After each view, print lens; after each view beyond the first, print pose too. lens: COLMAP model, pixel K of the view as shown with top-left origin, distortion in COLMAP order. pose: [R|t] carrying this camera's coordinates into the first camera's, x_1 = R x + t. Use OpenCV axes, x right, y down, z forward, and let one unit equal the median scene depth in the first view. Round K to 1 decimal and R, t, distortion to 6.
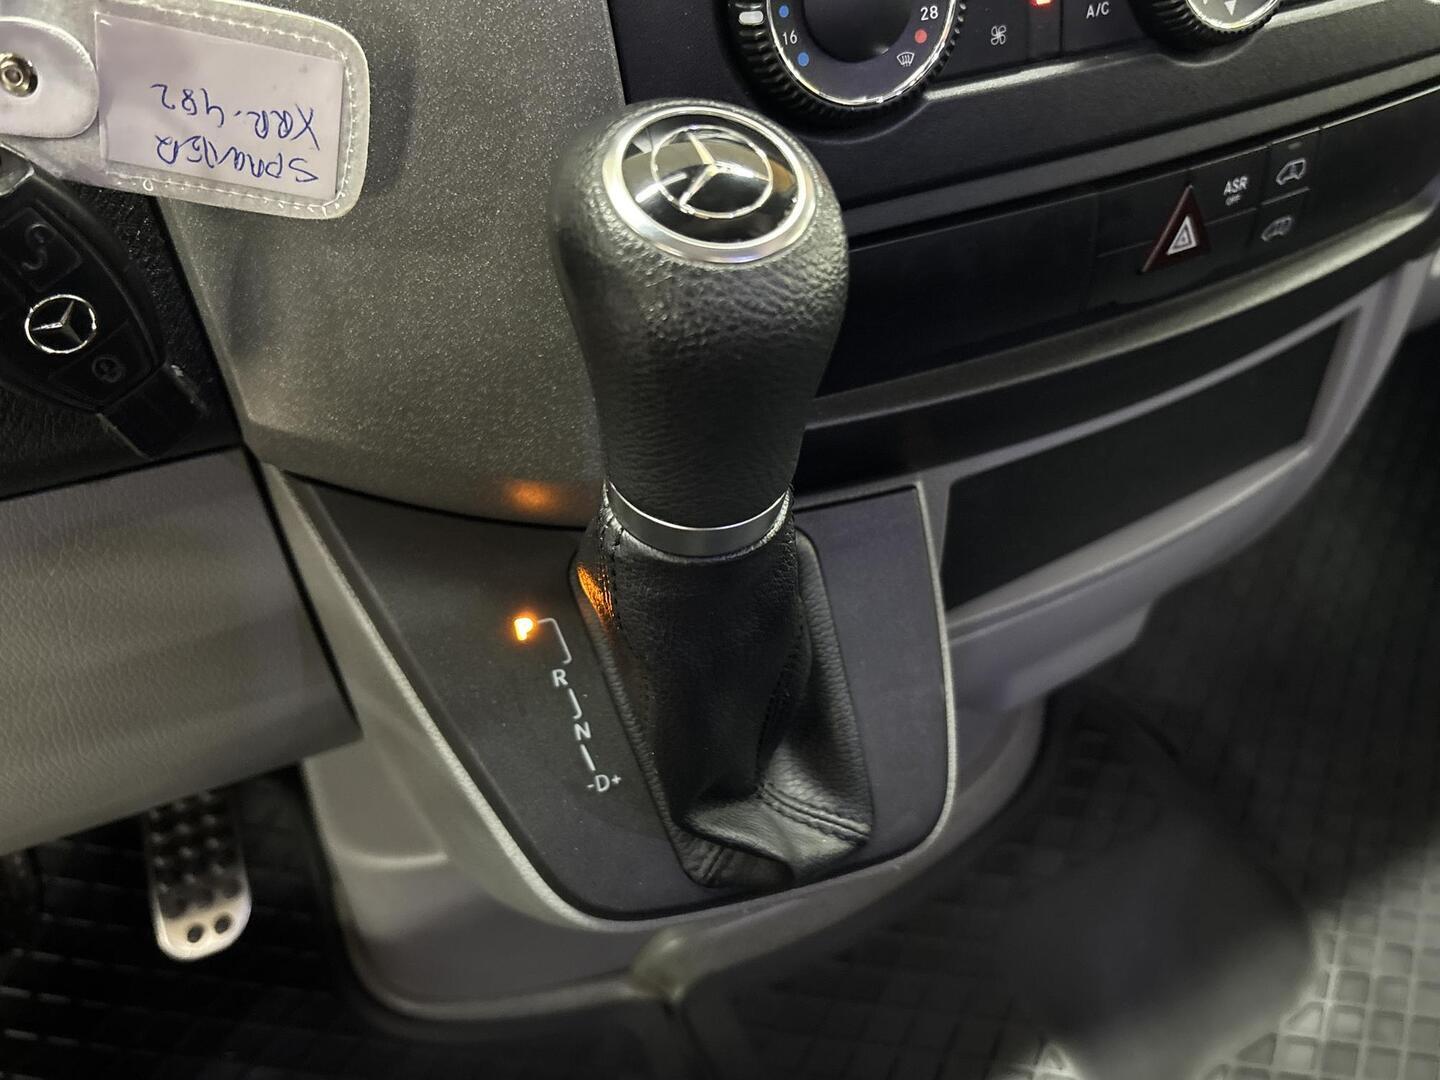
lens RADIAL K [[1250.6, 0, 736.7], [0, 1250.6, 515.5], [0, 0, 1]] dist [-0.022081, 0.004503]
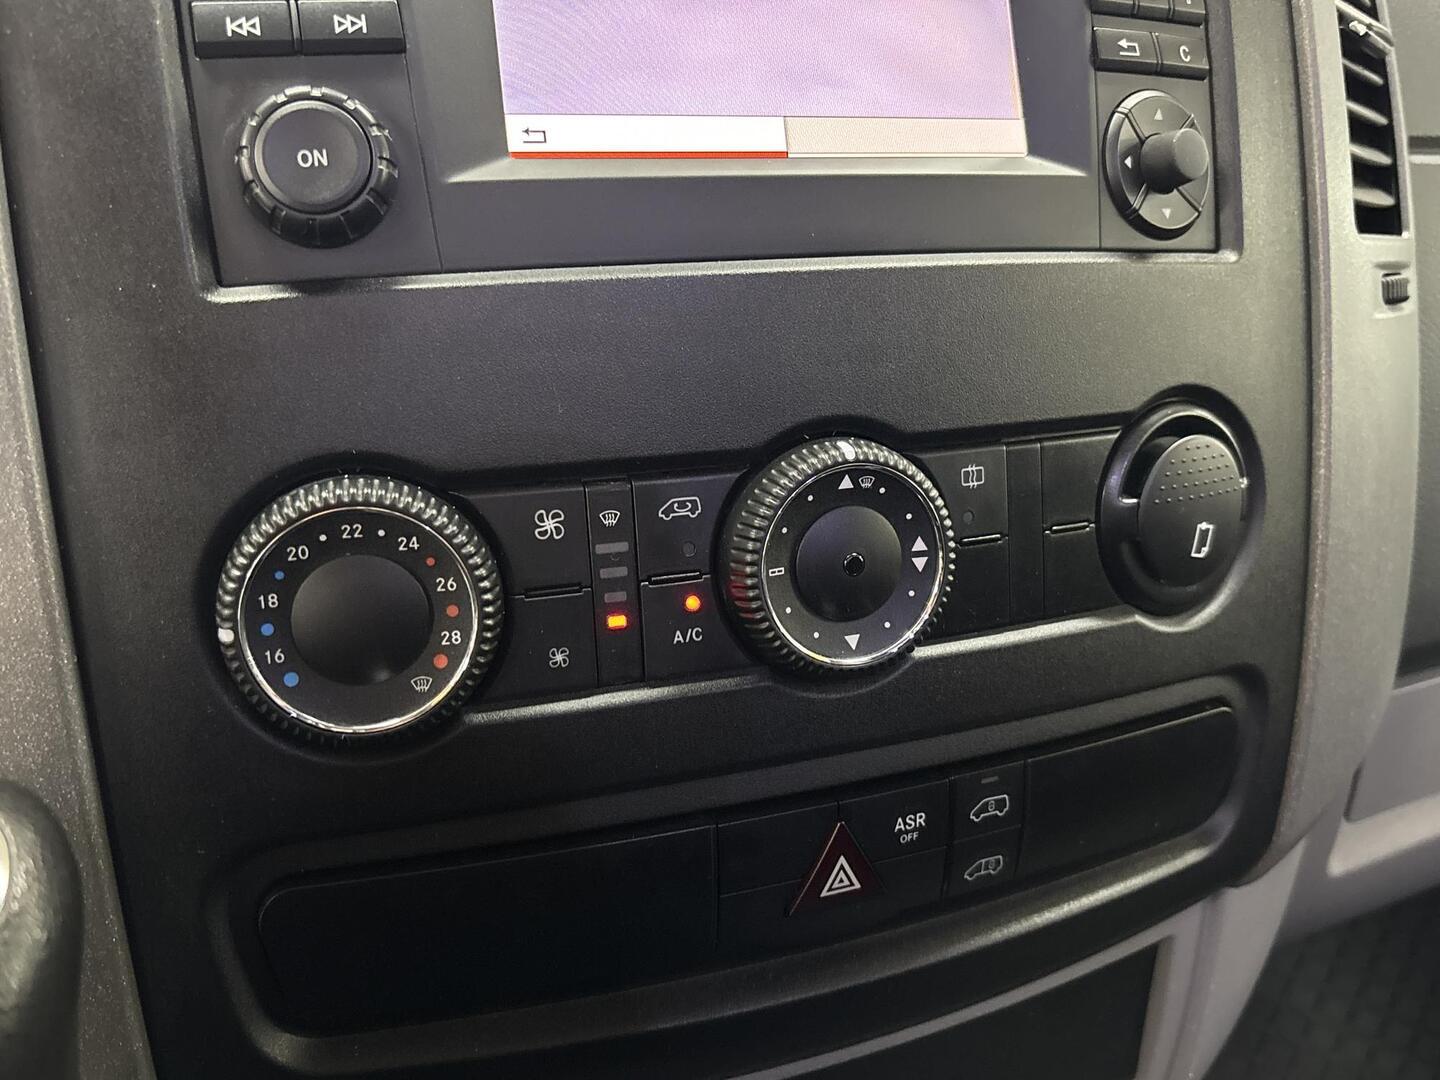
lens RADIAL K [[1250.6, 0, 736.7], [0, 1250.6, 515.5], [0, 0, 1]] dist [-0.022081, 0.004503]
pose [[0.990249, 0.085290, -0.110148, 0.448601], [-0.115841, 0.943324, -0.310999, -0.228296], [0.077380, 0.320726, 0.944006, 0.133394]]
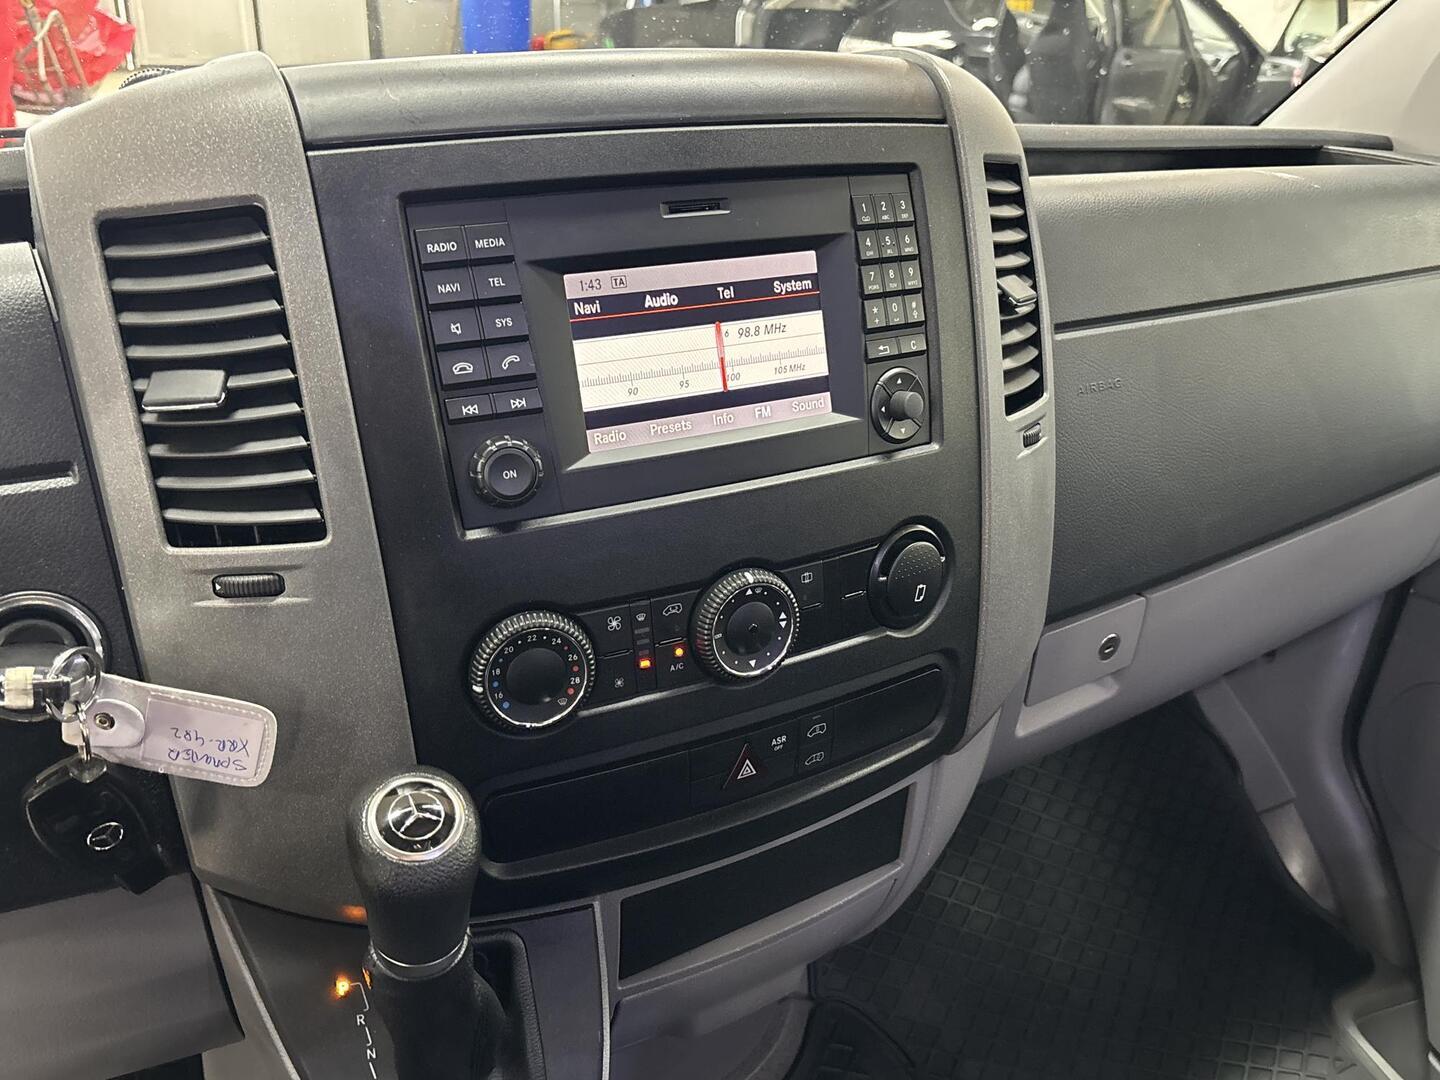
lens RADIAL K [[1204.7, 0, 712.5], [0, 1204.7, 535.1], [0, 0, 1]] dist [0.069999, -0.119275]
pose [[0.998018, 0.060368, 0.017763, 0.322015], [-0.055896, 0.980112, -0.190409, -0.275335], [-0.028905, 0.189039, 0.981544, -0.921504]]
